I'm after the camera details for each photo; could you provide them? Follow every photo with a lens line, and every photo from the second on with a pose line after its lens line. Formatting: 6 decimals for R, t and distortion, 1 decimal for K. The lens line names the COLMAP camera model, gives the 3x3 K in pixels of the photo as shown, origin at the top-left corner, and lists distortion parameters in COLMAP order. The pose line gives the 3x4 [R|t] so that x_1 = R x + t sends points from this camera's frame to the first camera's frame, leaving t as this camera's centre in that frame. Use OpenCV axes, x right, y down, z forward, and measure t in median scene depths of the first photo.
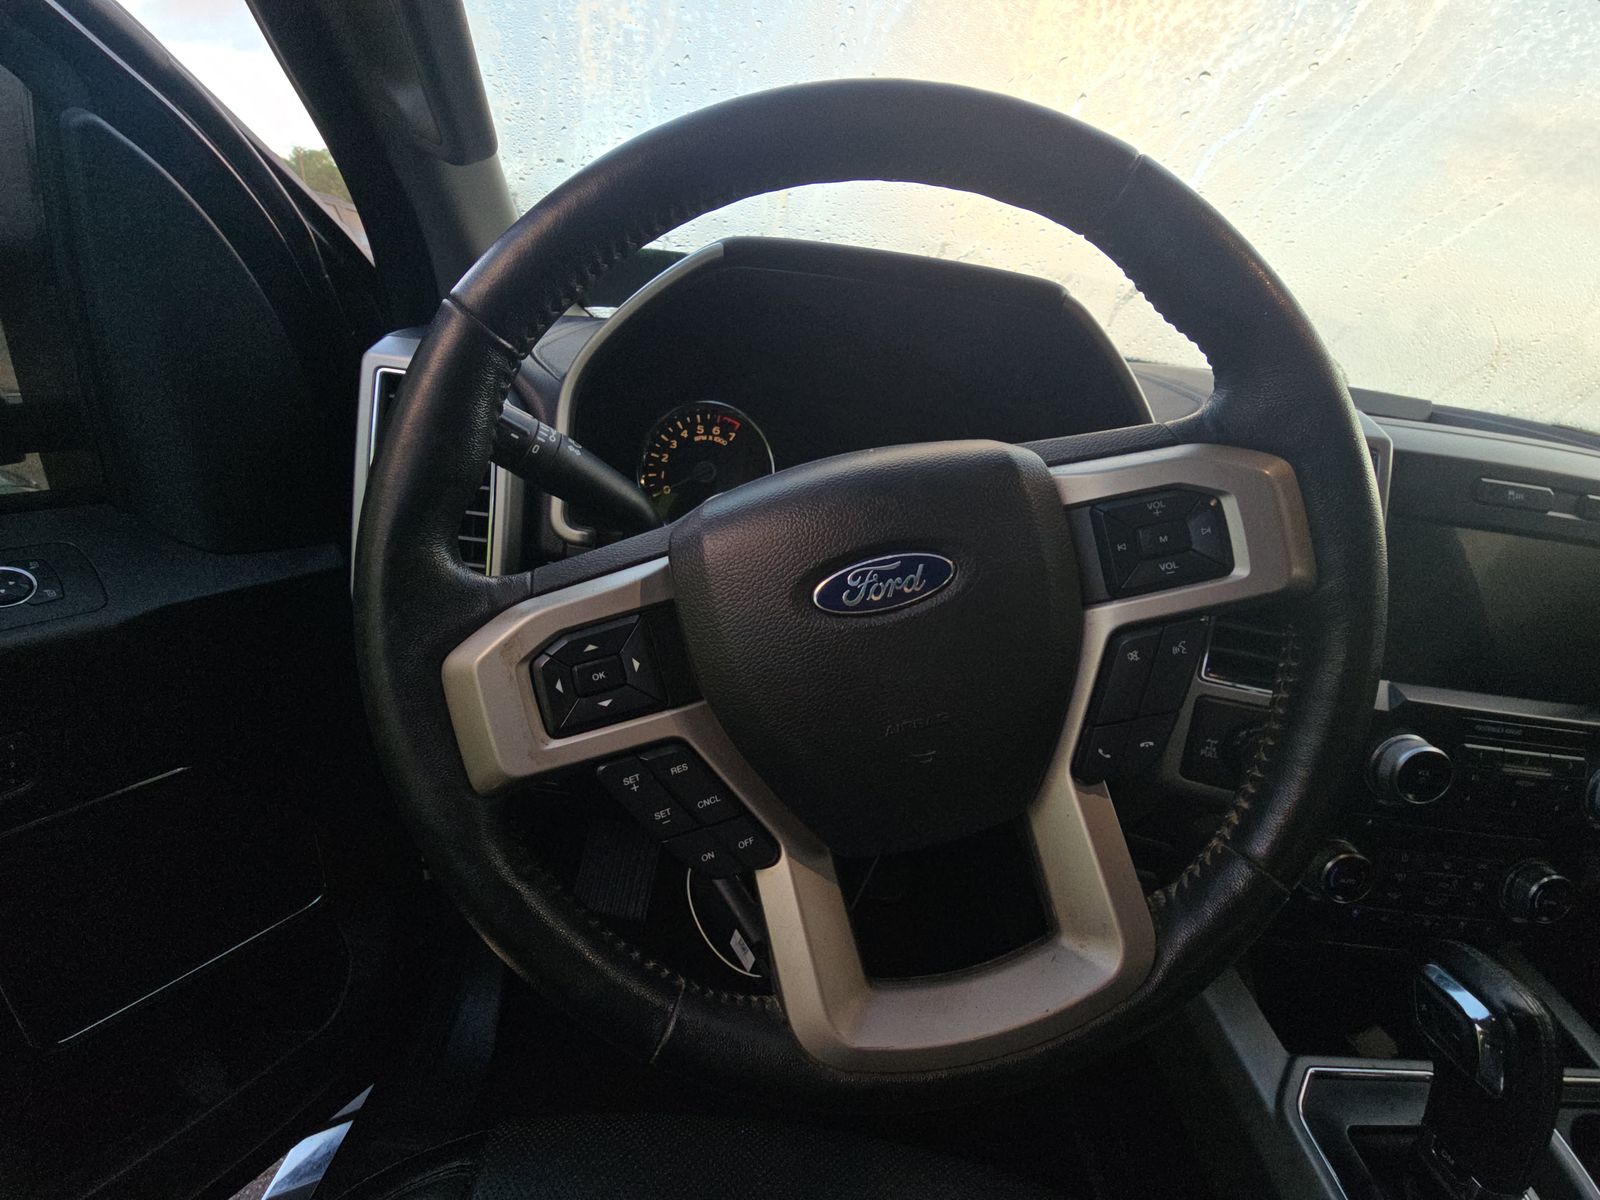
lens RADIAL K [[660.2, 0, 800.0], [0, 660.2, 600.0], [0, 0, 1]] dist [-0.010993, 0.000069]
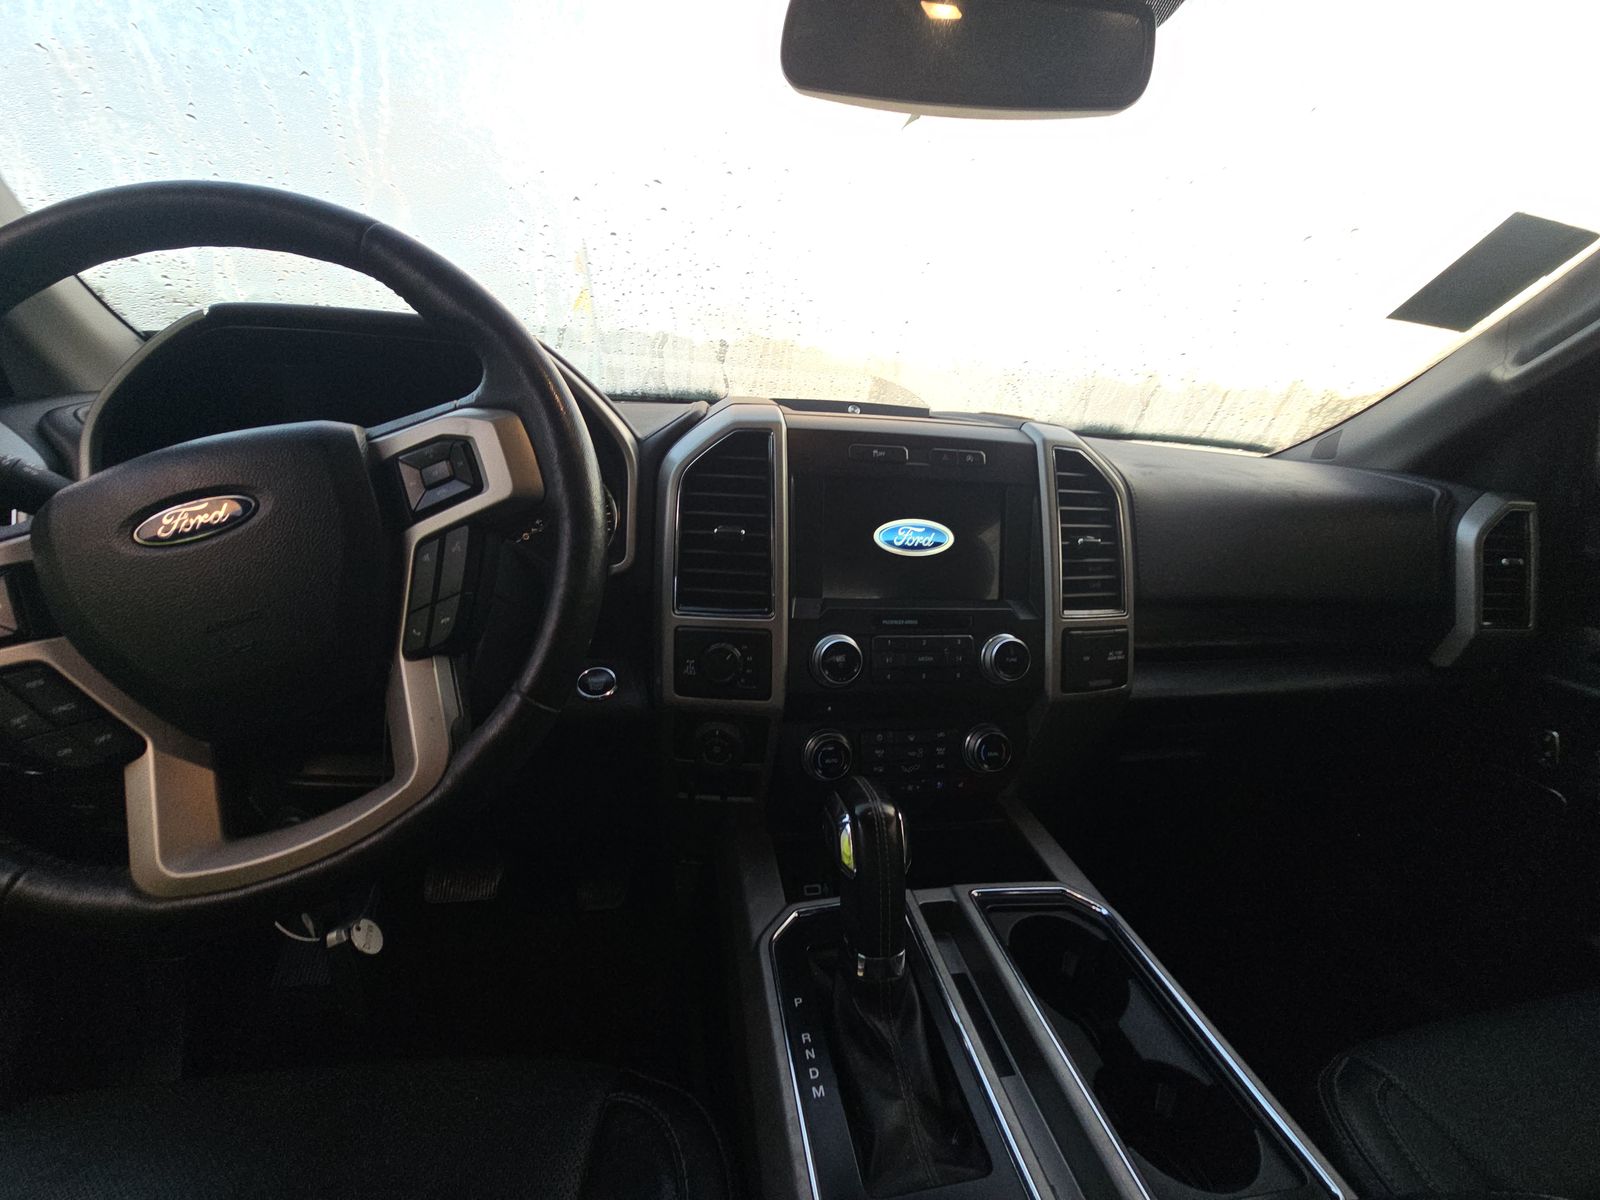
lens RADIAL K [[660.2, 0, 800.0], [0, 660.2, 600.0], [0, 0, 1]] dist [-0.010993, 0.000069]
pose [[0.968937, -0.128809, 0.211114, 0.956849], [0.153094, 0.982831, -0.102981, 0.433939], [-0.194224, 0.132103, 0.972022, -0.489430]]
